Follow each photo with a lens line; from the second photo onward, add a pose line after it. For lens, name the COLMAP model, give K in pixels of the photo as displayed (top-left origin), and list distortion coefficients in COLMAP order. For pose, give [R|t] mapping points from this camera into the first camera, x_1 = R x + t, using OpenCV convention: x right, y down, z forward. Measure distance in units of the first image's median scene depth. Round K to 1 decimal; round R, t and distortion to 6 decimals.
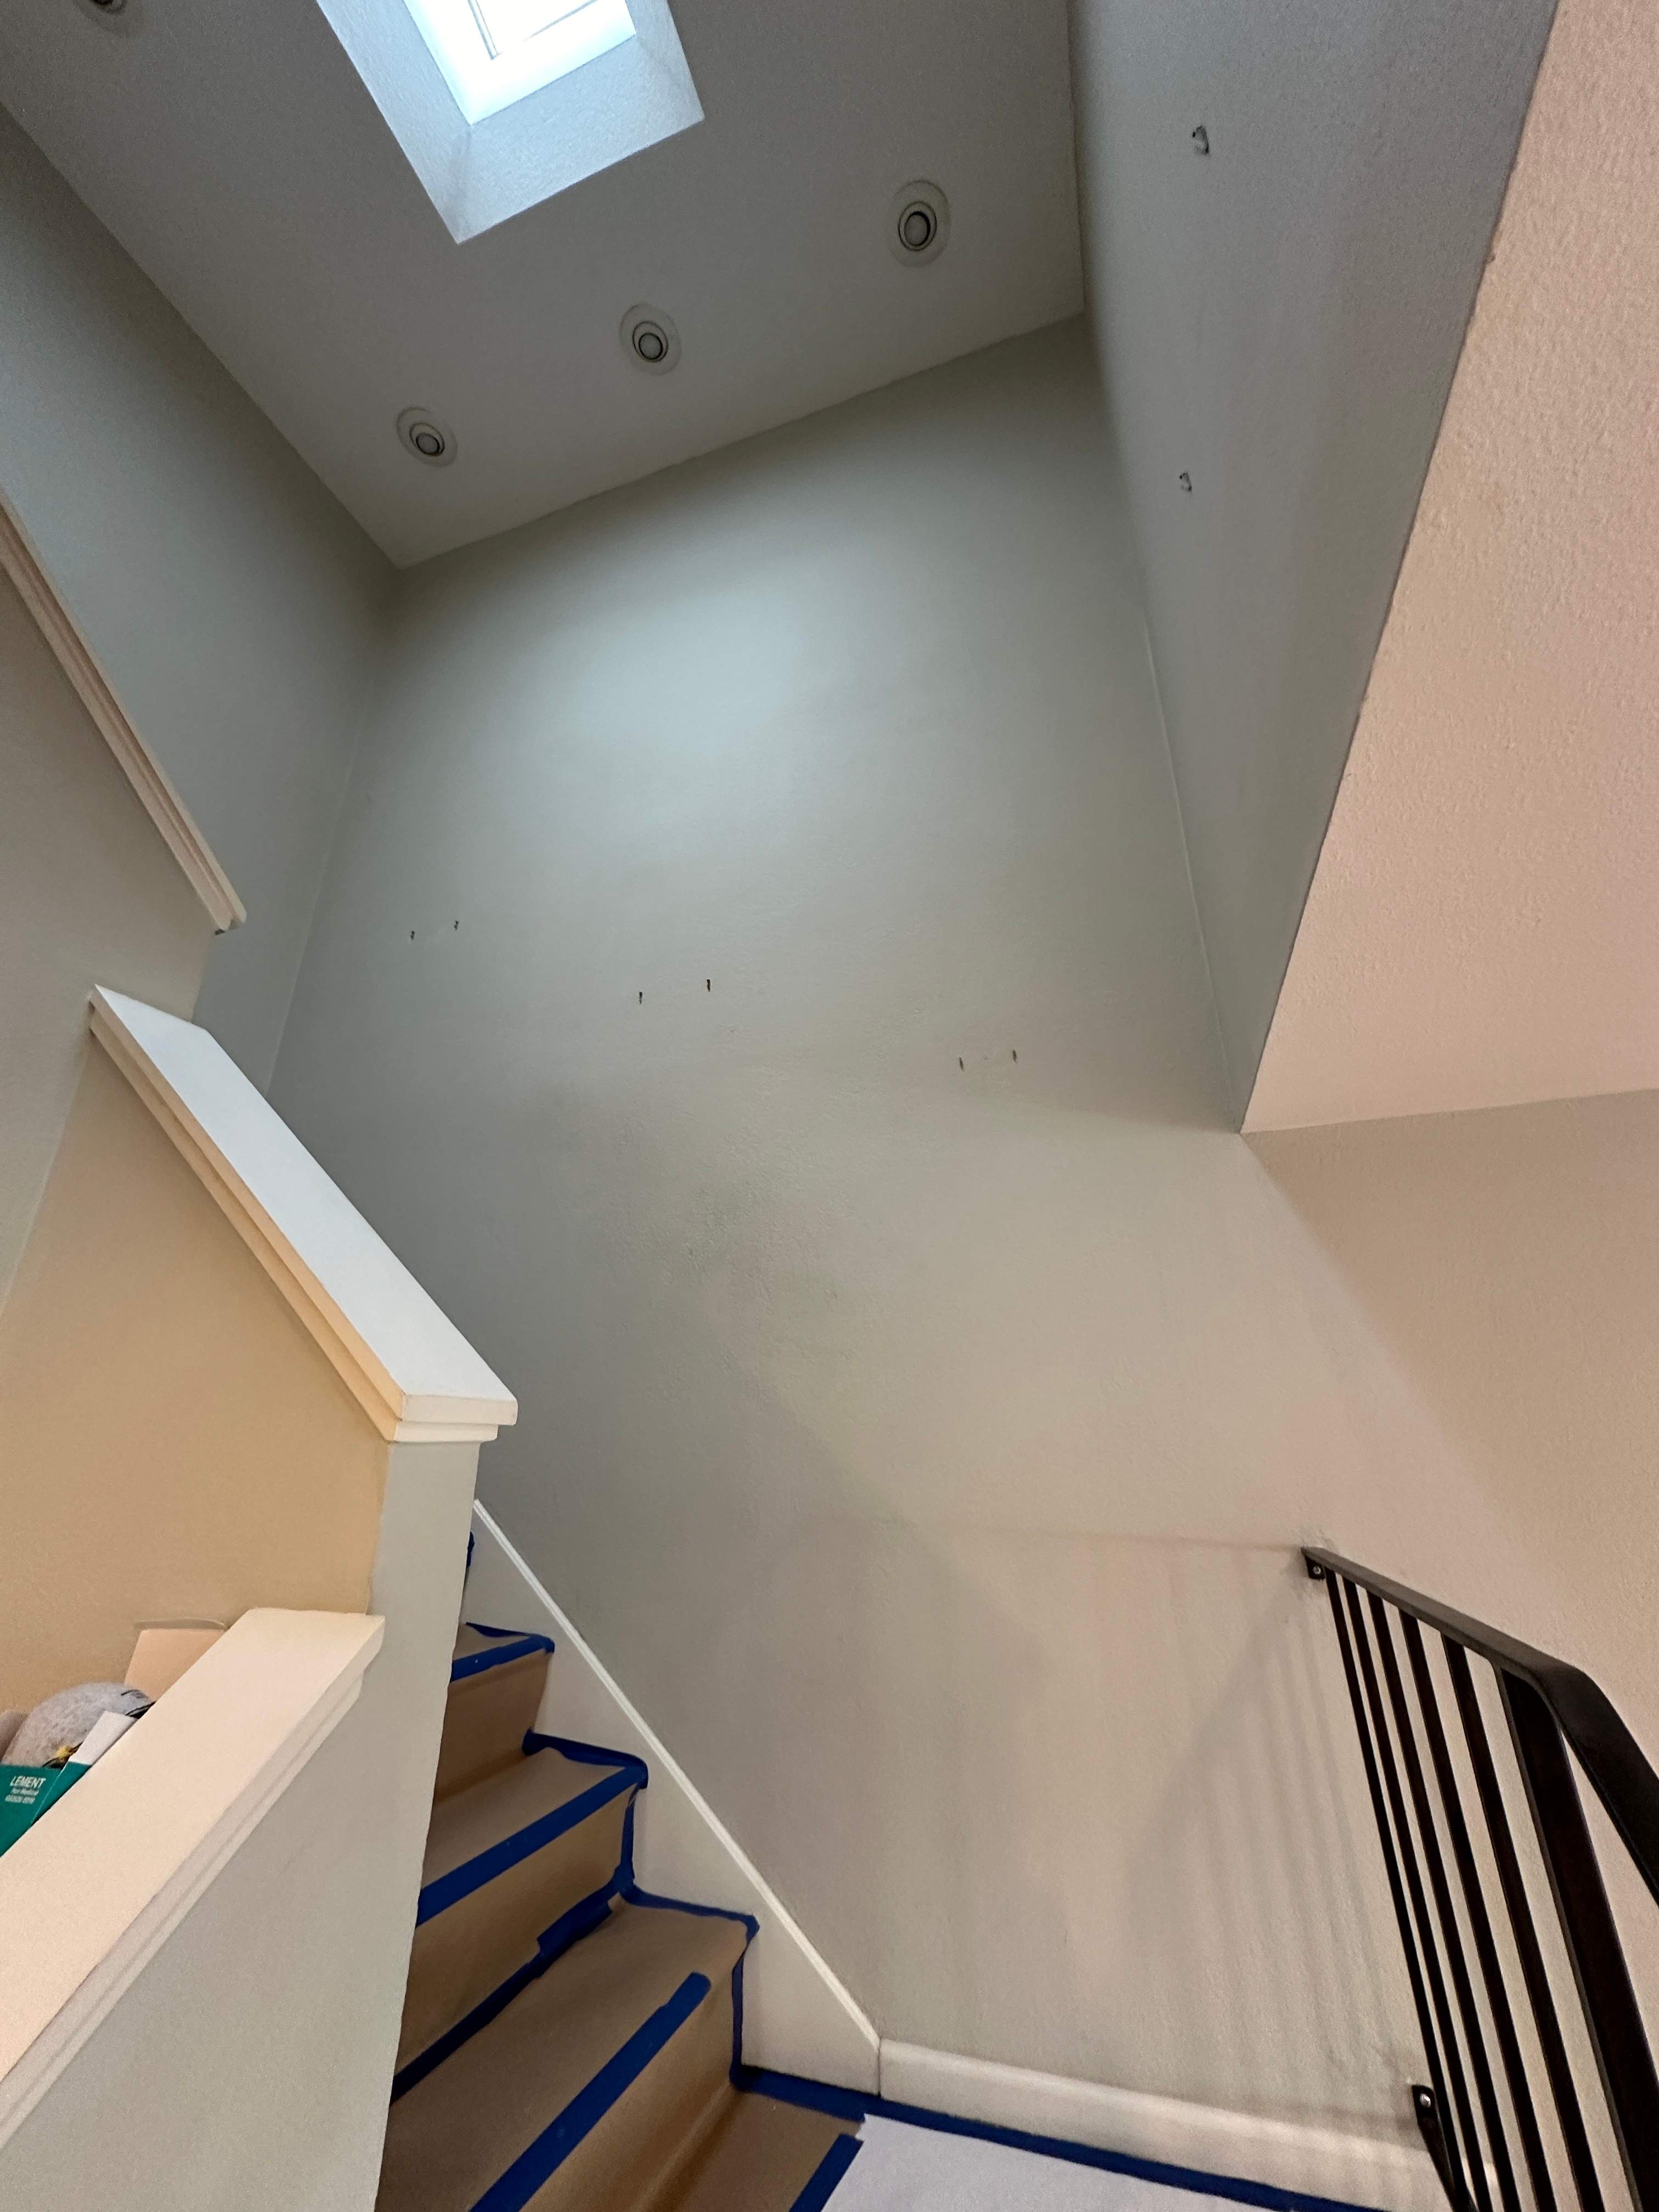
lens RADIAL K [[874.1, 0, 829.5], [0, 874.1, 1106.0], [0, 0, 1]] dist [-0.000224, -0.000915]
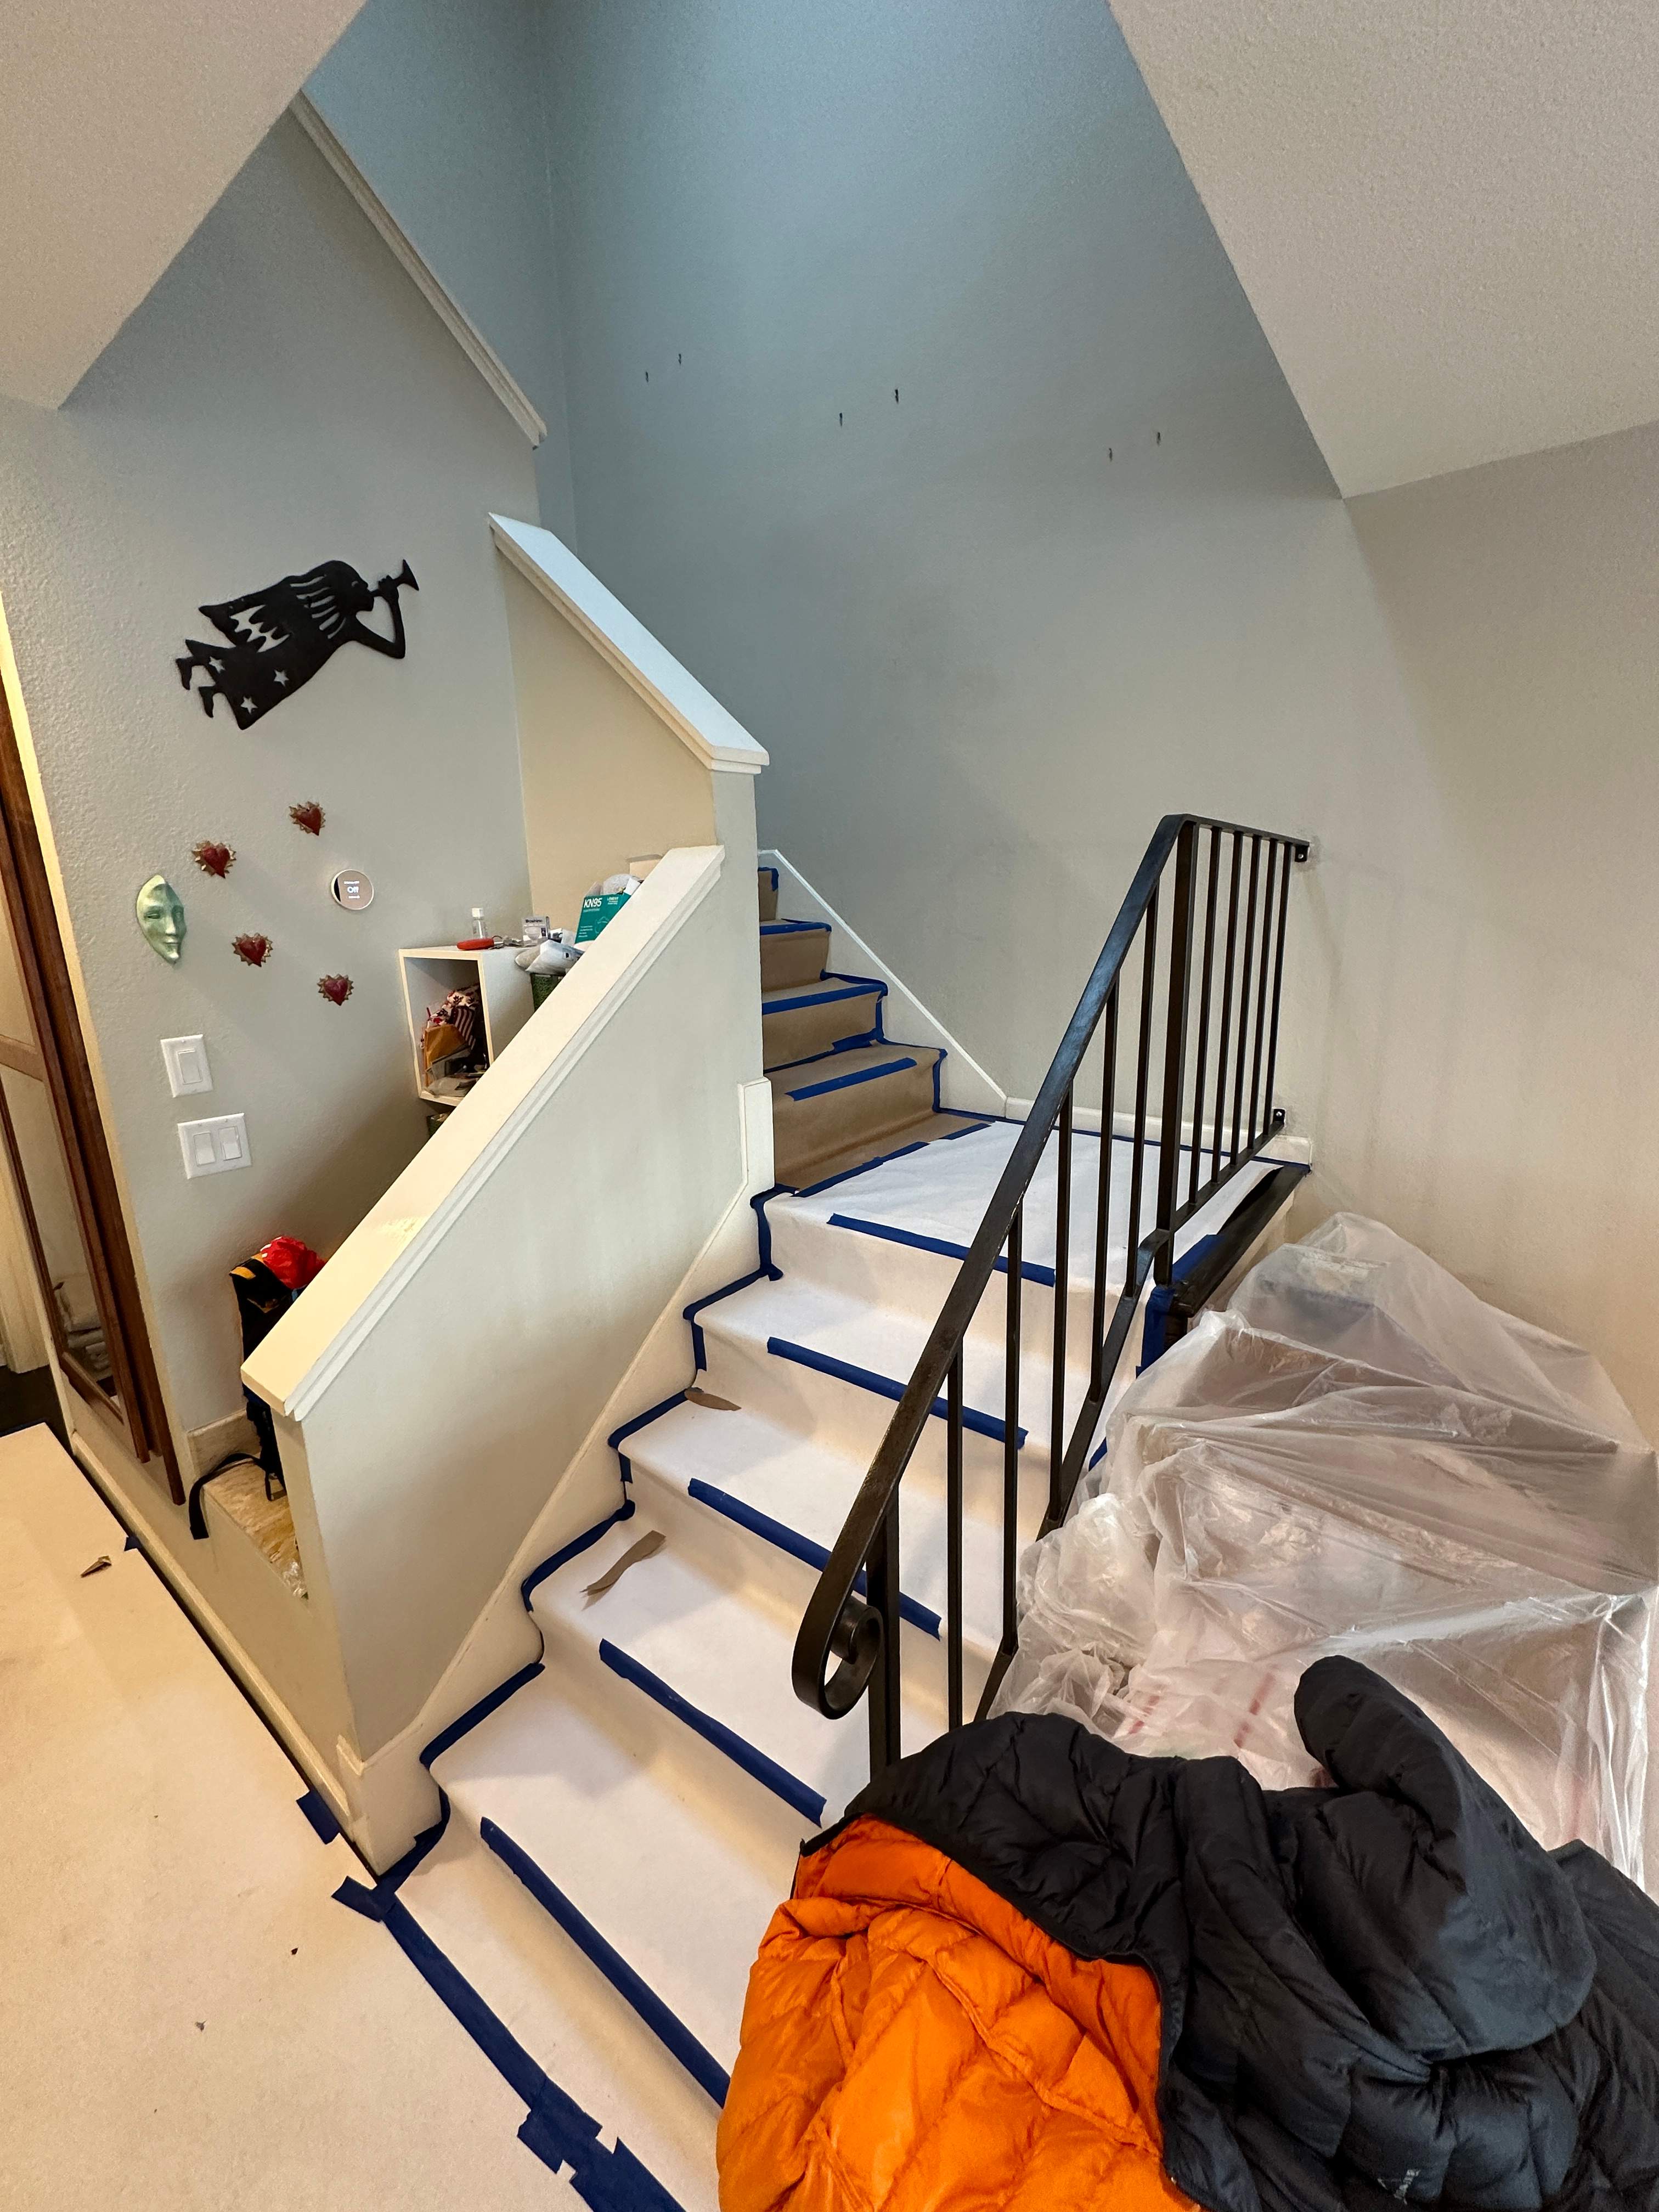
lens RADIAL K [[874.1, 0, 829.5], [0, 874.1, 1106.0], [0, 0, 1]] dist [-0.000224, -0.000915]
pose [[0.945861, 0.062249, -0.318546, 0.289513], [0.134975, 0.817110, 0.560458, -0.056017], [0.295175, -0.573111, 0.764470, -0.585518]]
